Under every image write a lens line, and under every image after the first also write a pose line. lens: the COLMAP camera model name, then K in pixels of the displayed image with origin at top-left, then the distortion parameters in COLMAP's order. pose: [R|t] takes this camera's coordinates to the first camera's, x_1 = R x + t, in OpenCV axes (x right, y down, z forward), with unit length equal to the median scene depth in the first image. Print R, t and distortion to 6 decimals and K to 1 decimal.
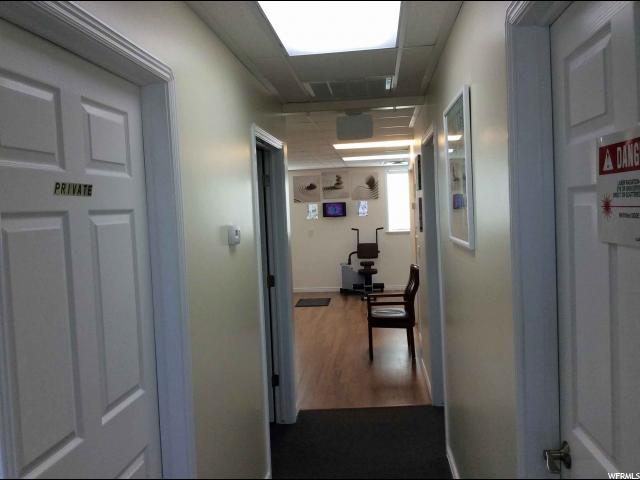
lens RADIAL K [[591.9, 0, 320.0], [0, 591.9, 240.7], [0, 0, 1]] dist [0.049207, 0.000000]
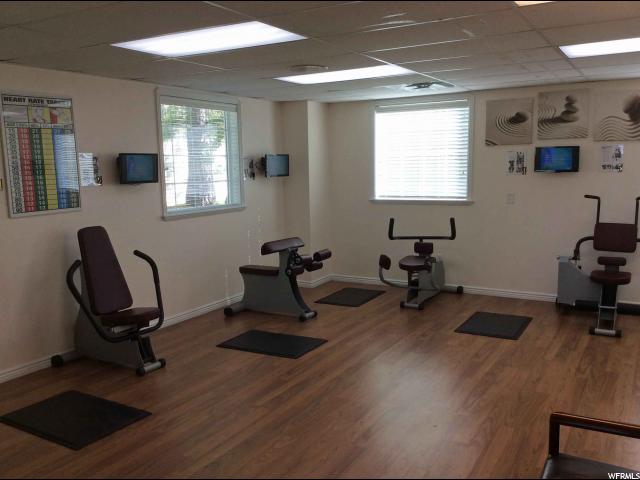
lens RADIAL K [[591.9, 0, 319.7], [0, 591.9, 237.9], [0, 0, 1]] dist [0.049207, 0.000000]
pose [[0.909067, 0.080762, -0.408747, 0.057783], [-0.039277, 0.993276, 0.108904, -0.031127], [0.414794, -0.082947, 0.906127, 0.385992]]
